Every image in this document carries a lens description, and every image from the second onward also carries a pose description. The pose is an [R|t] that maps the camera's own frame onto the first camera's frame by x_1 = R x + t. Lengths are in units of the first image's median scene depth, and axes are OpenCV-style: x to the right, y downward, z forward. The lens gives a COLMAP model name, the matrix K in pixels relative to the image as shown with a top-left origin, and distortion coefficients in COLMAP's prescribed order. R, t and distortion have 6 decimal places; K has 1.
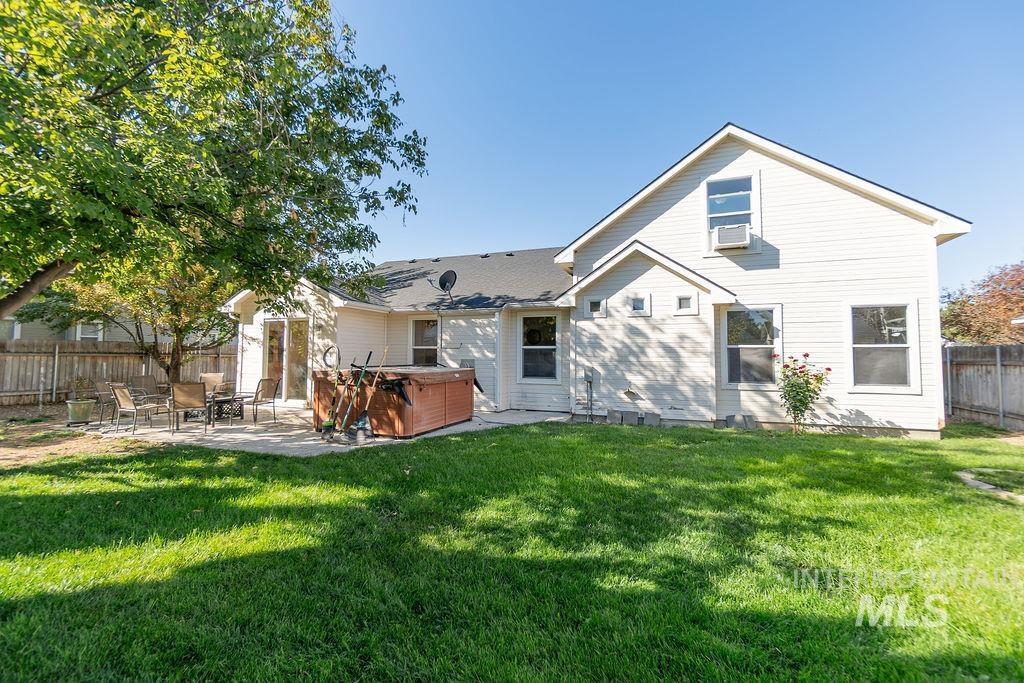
lens RADIAL K [[445.5, 0, 512.8], [0, 445.5, 333.7], [0, 0, 1]] dist [-0.004937, -0.000293]
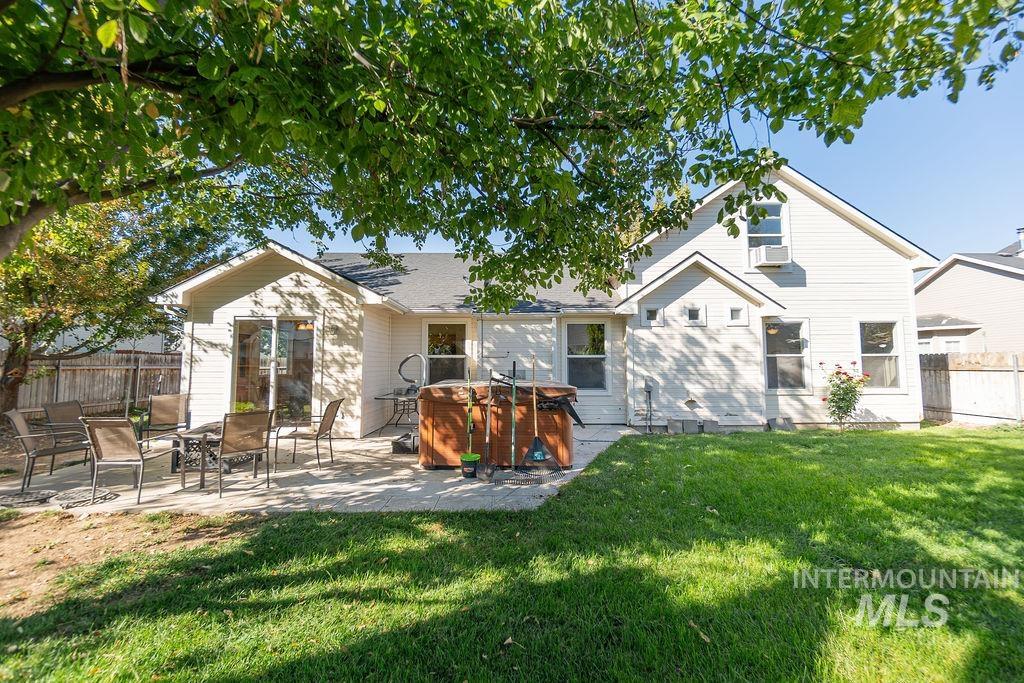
lens RADIAL K [[445.5, 0, 512.8], [0, 445.5, 333.7], [0, 0, 1]] dist [-0.004937, -0.000293]
pose [[0.929710, 0.018435, 0.367831, -0.485337], [-0.011700, 0.999721, -0.020533, 0.003997], [-0.368106, 0.014786, 0.929666, 0.209302]]
